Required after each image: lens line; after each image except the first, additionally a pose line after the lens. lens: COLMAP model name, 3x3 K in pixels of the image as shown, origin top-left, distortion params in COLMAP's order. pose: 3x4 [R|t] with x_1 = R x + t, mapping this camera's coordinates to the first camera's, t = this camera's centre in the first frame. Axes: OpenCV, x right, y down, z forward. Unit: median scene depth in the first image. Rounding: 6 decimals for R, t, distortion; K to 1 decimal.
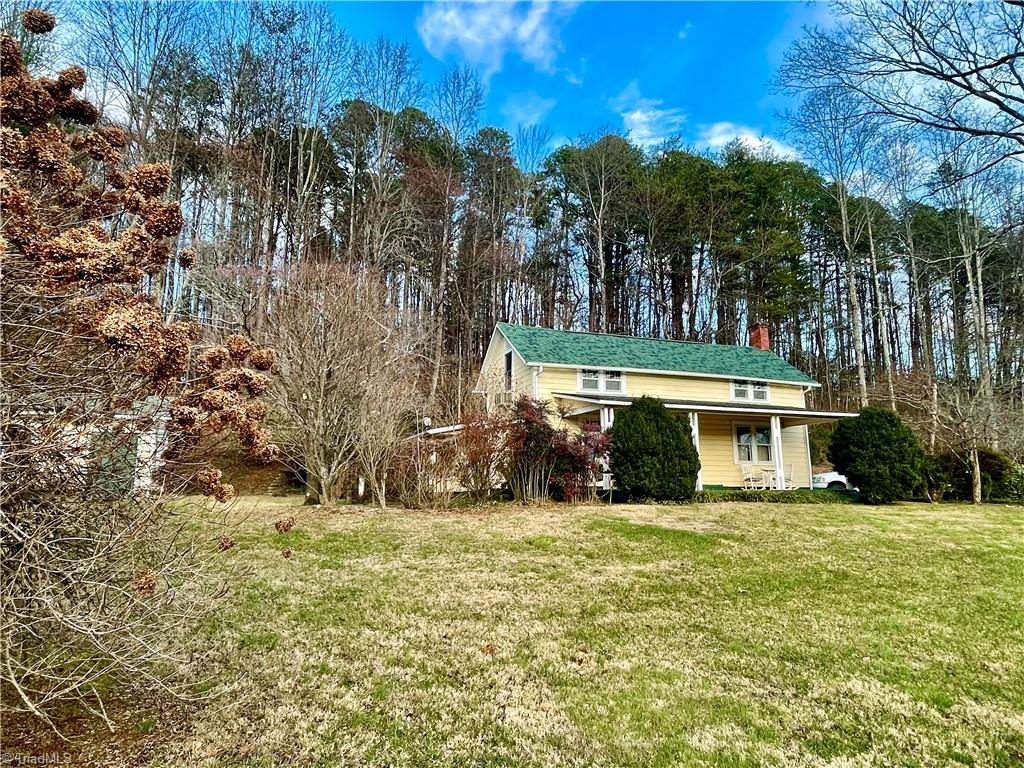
lens RADIAL K [[639.9, 0, 512.0], [0, 639.9, 384.0], [0, 0, 1]] dist [-0.003651, -0.001013]
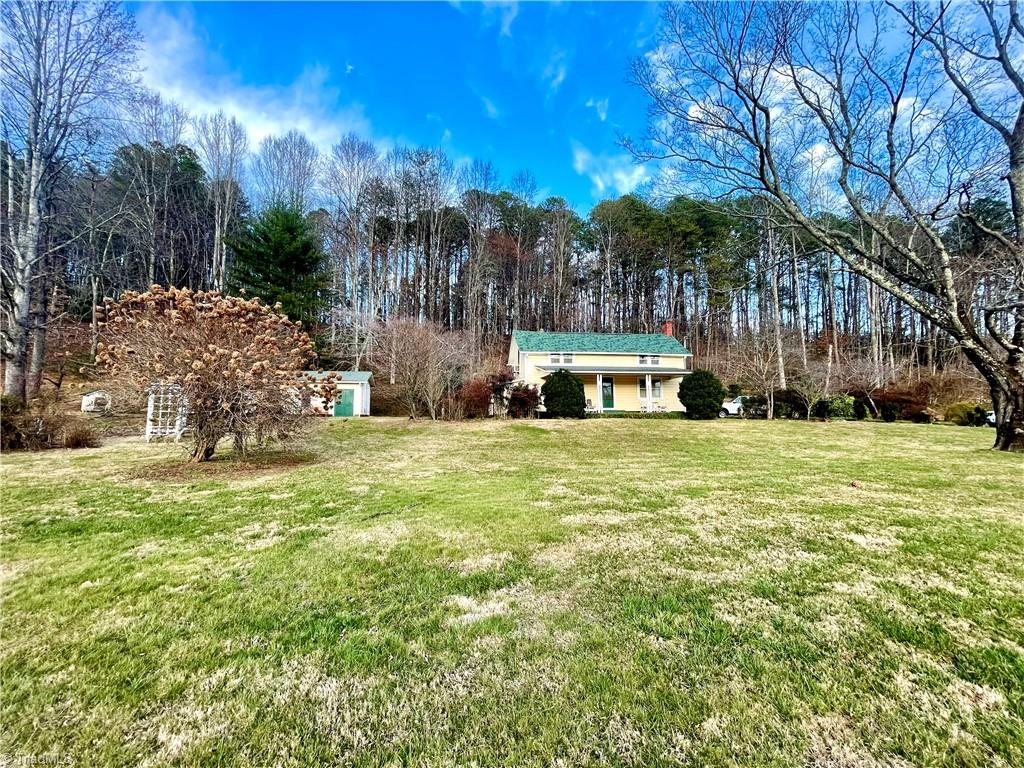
lens RADIAL K [[408.4, 0, 512.0], [0, 408.4, 384.0], [0, 0, 1]] dist [0.000382, 0.000011]
pose [[0.975963, -0.019610, -0.217050, 0.261414], [0.037858, 0.996057, 0.080235, -0.033291], [0.214621, -0.086524, 0.972857, -0.267134]]
